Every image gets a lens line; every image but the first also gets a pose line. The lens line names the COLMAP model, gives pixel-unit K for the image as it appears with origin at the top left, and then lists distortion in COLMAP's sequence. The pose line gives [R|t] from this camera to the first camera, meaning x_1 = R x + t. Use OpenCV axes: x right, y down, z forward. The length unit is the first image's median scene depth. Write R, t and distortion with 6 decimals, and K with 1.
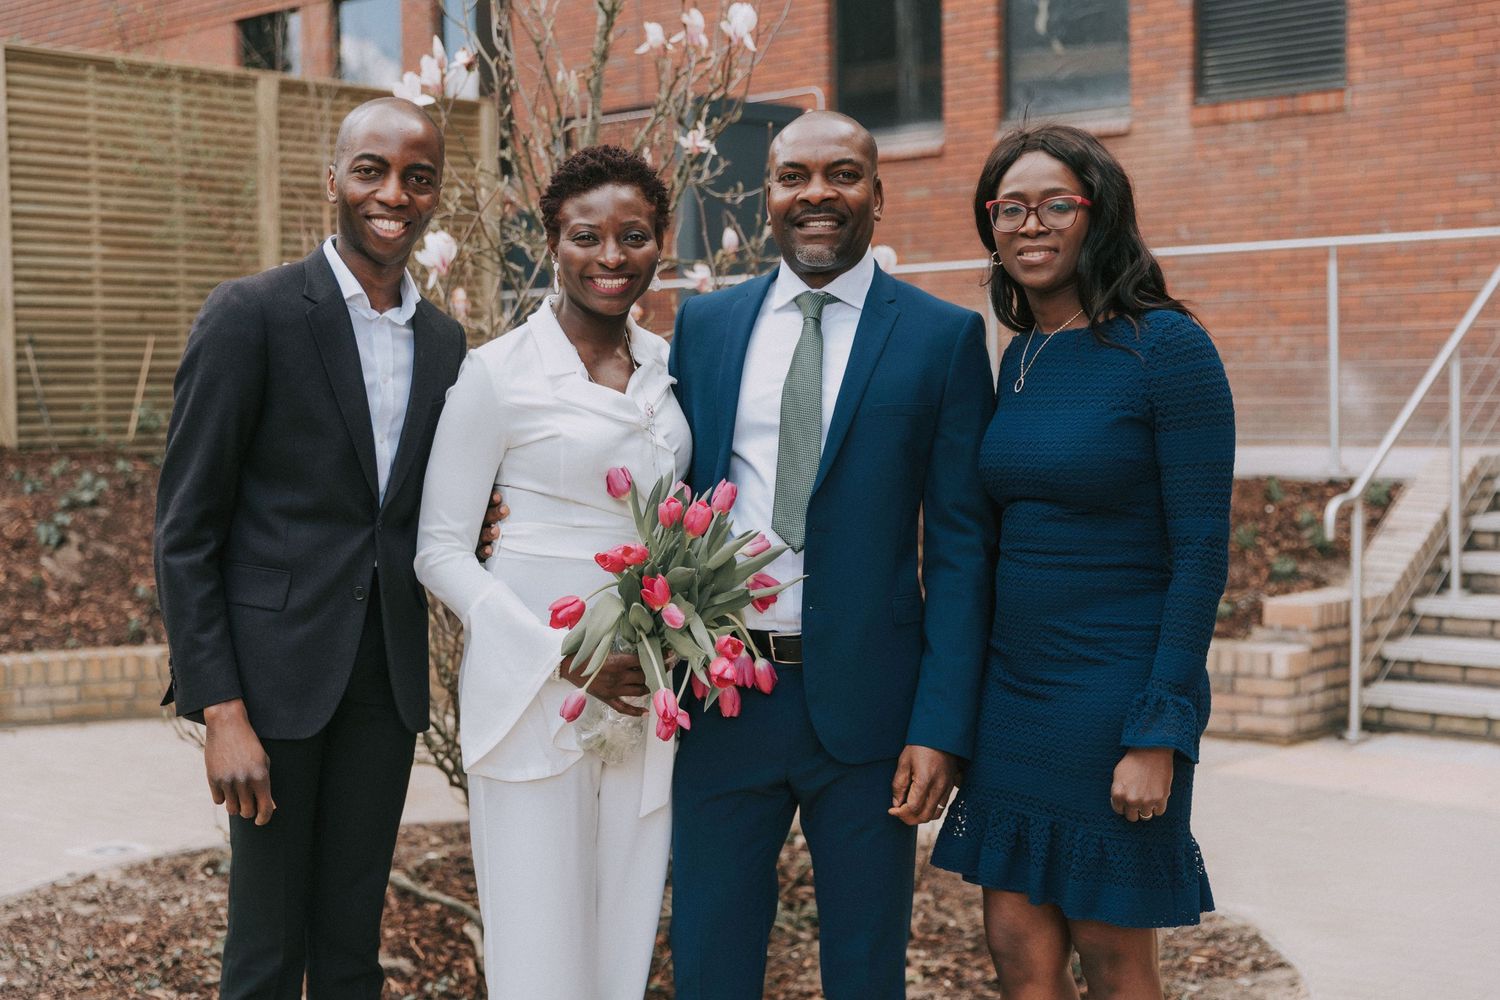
lens RADIAL K [[2107.8, 0, 754.9], [0, 2107.8, 487.1], [0, 0, 1]] dist [0.011034, -0.016678]
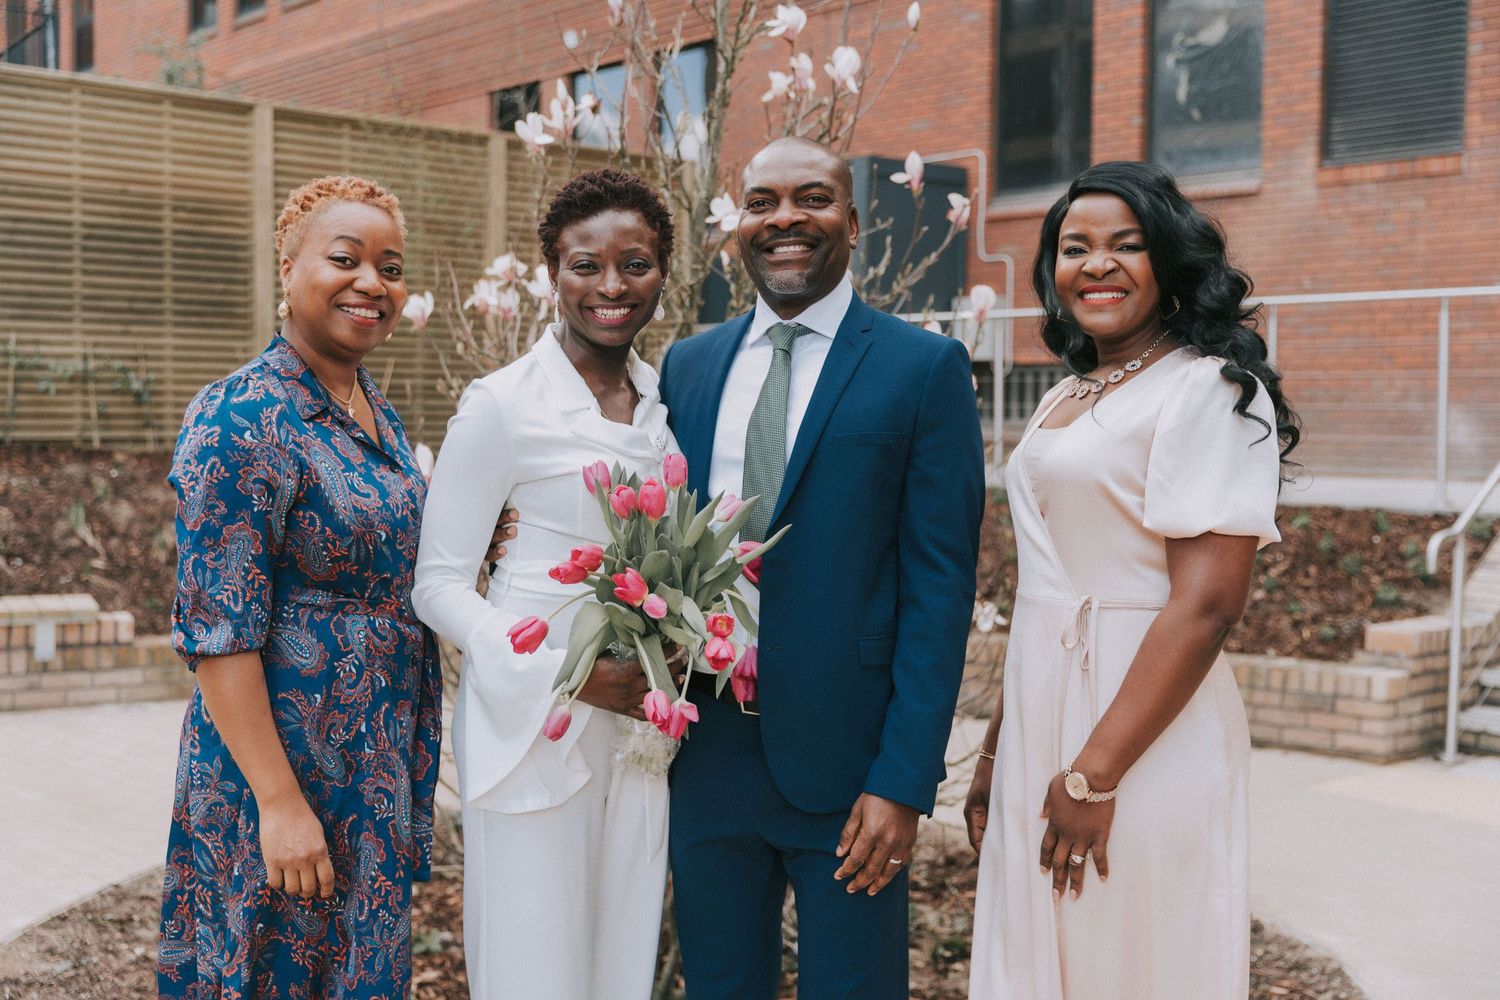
lens RADIAL K [[1773.9, 0, 746.7], [0, 1773.9, 494.3], [0, 0, 1]] dist [0.010418, -0.007481]
pose [[0.993795, 0.028713, -0.107458, 0.022401], [-0.028621, 0.999587, 0.002401, -0.005992], [0.107482, 0.000690, 0.994207, 0.066420]]
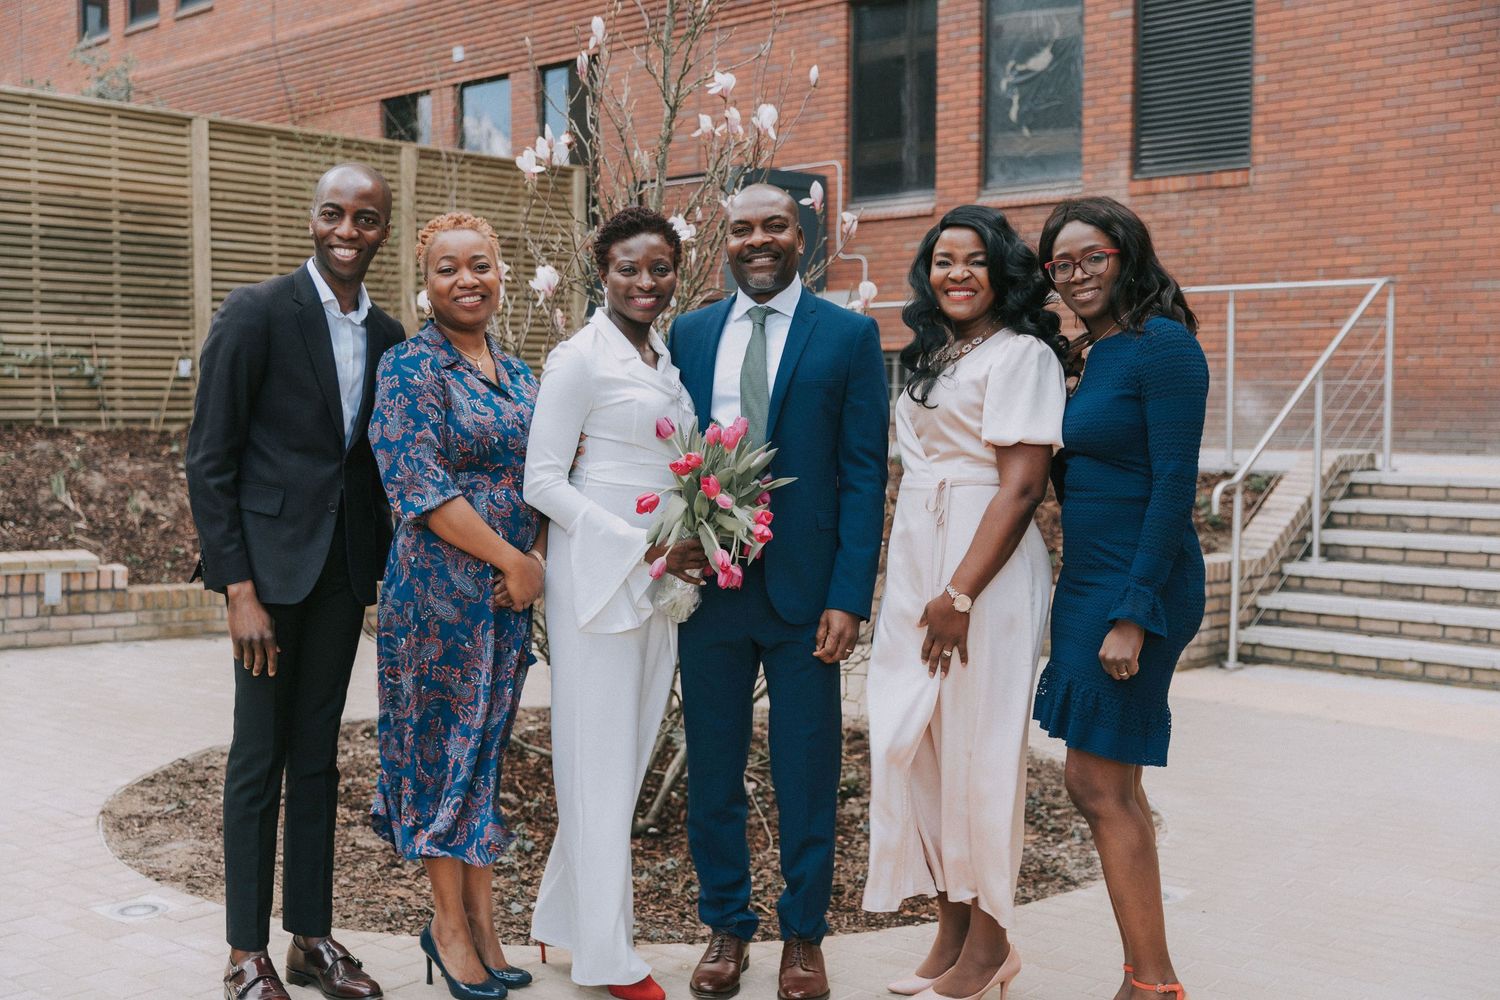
lens RADIAL K [[1711.8, 0, 750.0], [0, 1711.8, 500.0], [0, 0, 1]] dist [0.005963, -0.007462]
pose [[0.999580, 0.019708, -0.021265, 0.005338], [-0.019490, 0.999756, 0.010392, 0.009390], [0.021464, -0.009973, 0.999720, -0.061819]]
